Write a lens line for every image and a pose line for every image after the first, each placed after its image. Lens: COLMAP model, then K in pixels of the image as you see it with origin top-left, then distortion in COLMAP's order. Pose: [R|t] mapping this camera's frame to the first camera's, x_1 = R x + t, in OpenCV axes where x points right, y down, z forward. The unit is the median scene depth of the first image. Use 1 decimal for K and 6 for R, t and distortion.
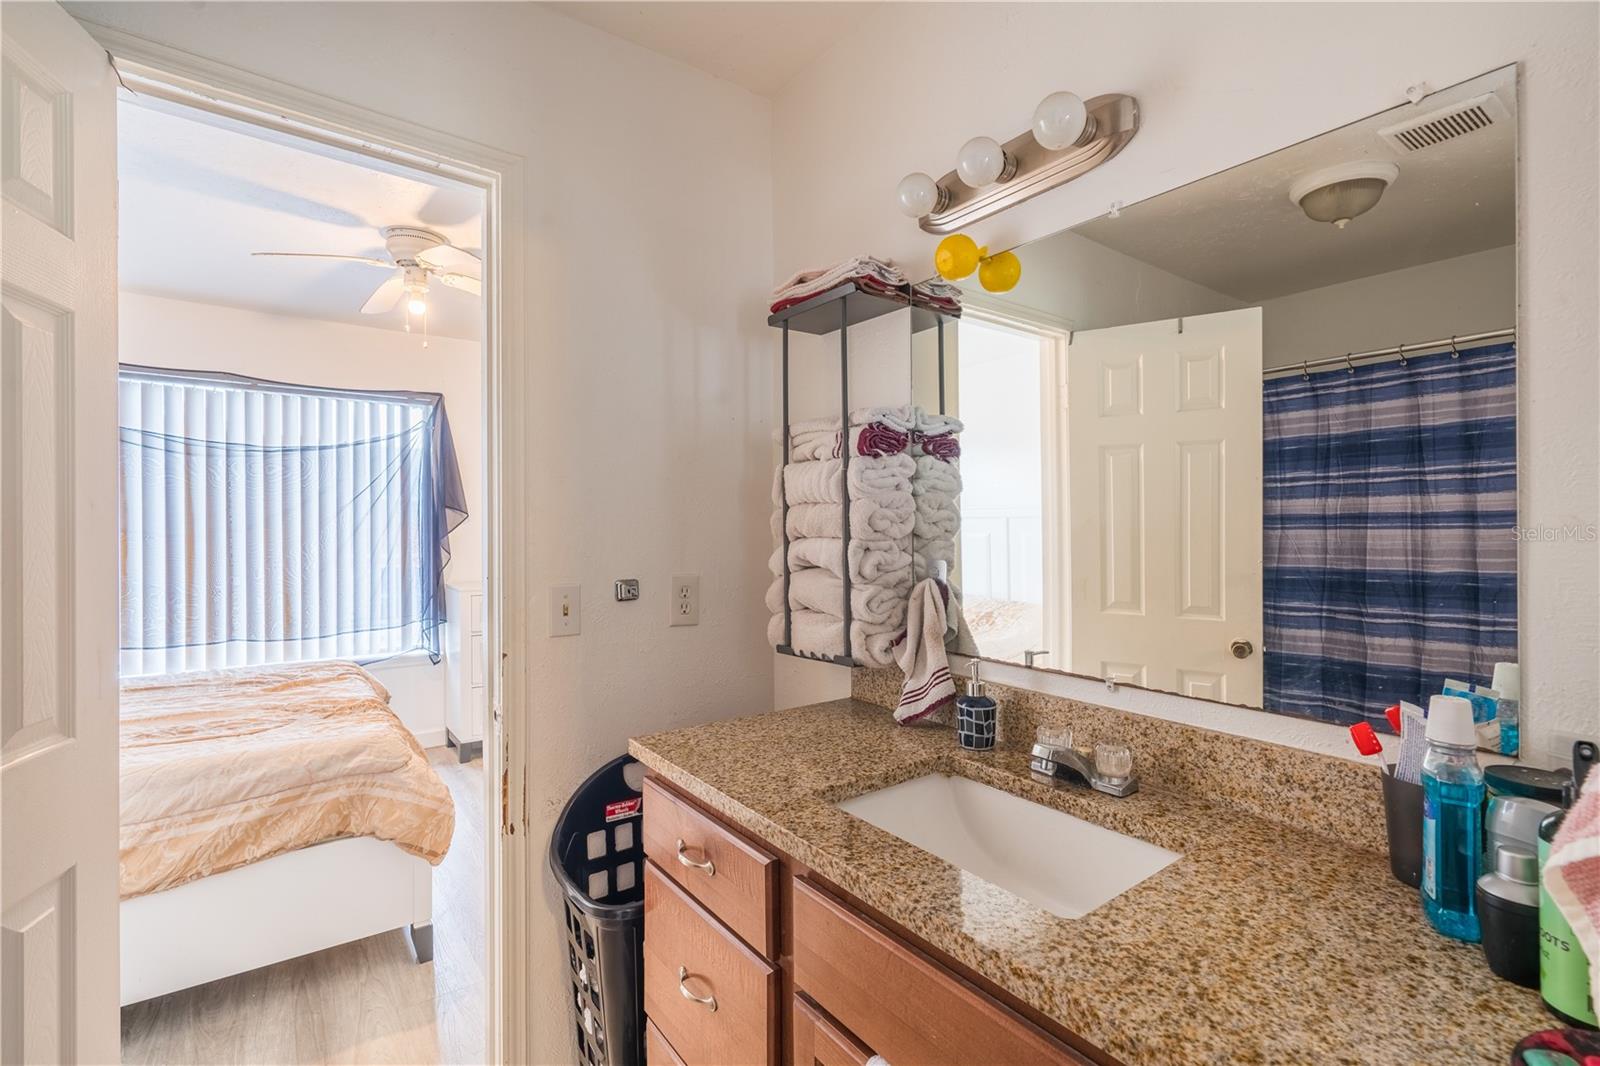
lens RADIAL K [[714.7, 0, 792.9], [0, 714.7, 529.2], [0, 0, 1]] dist [-0.009929, 0.004429]
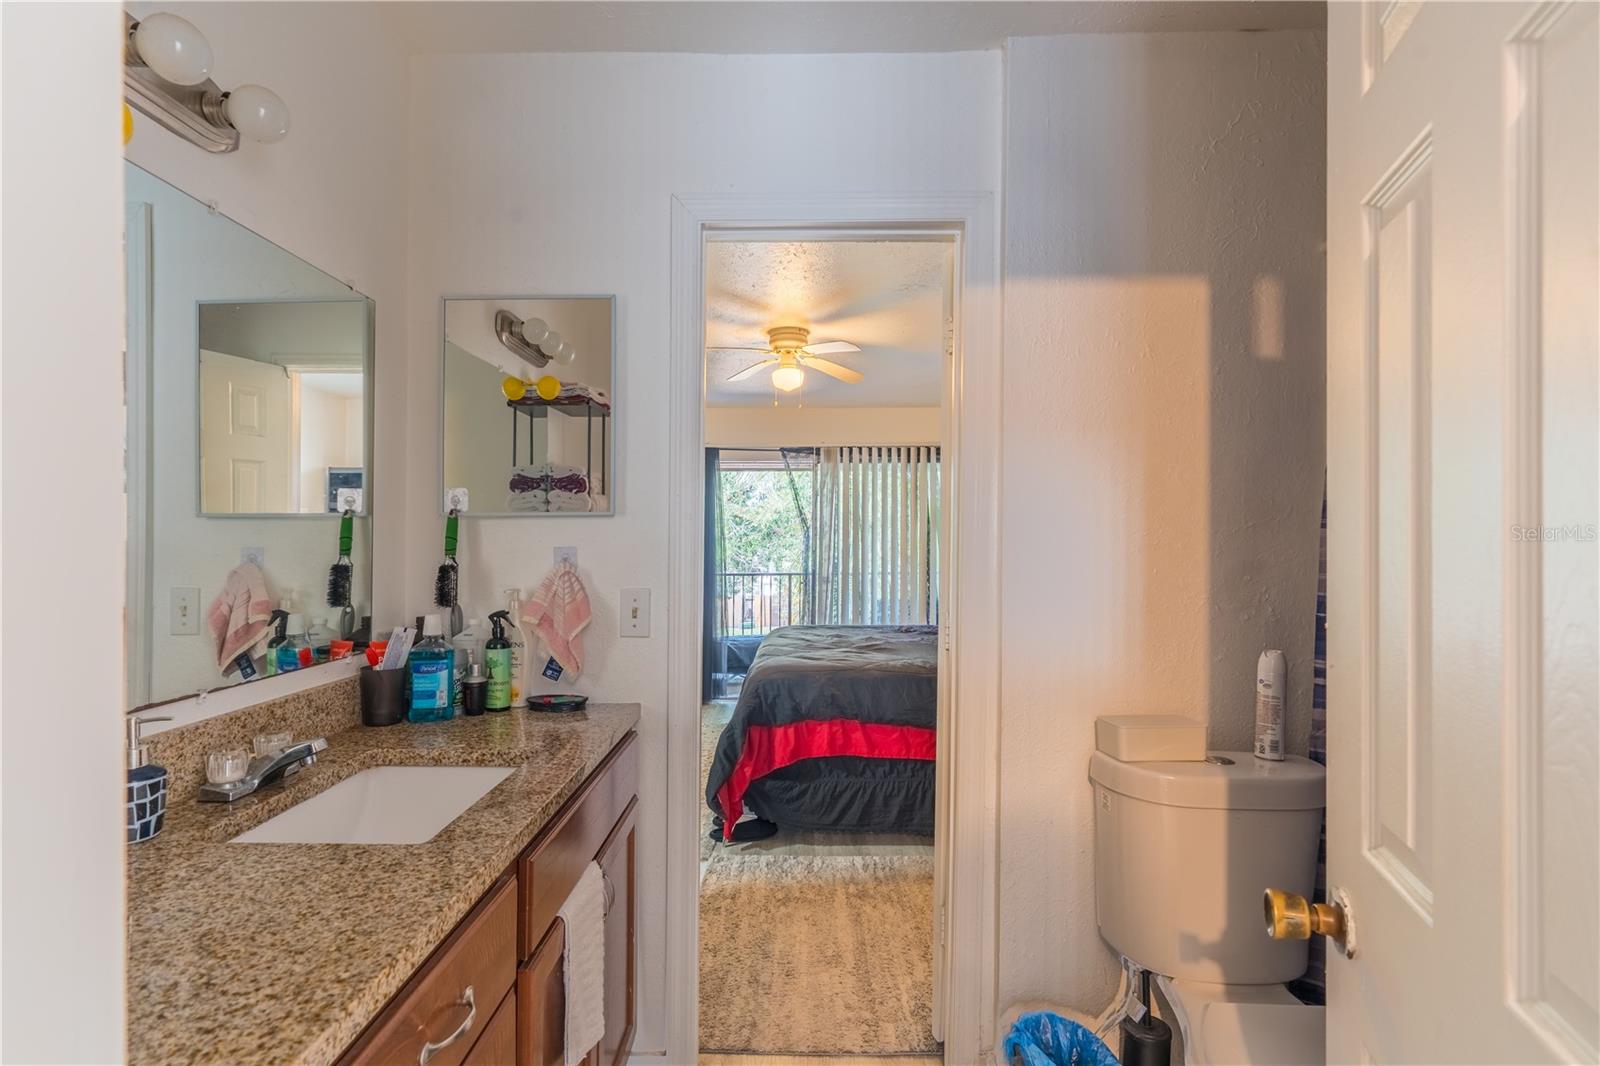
lens RADIAL K [[714.7, 0, 795.2], [0, 714.7, 537.3], [0, 0, 1]] dist [-0.009929, 0.004429]
pose [[-0.801798, -0.000324, 0.597595, -0.794024], [-0.003722, 0.999983, -0.004452, 0.005983], [-0.597583, -0.005793, -0.801786, 1.340898]]
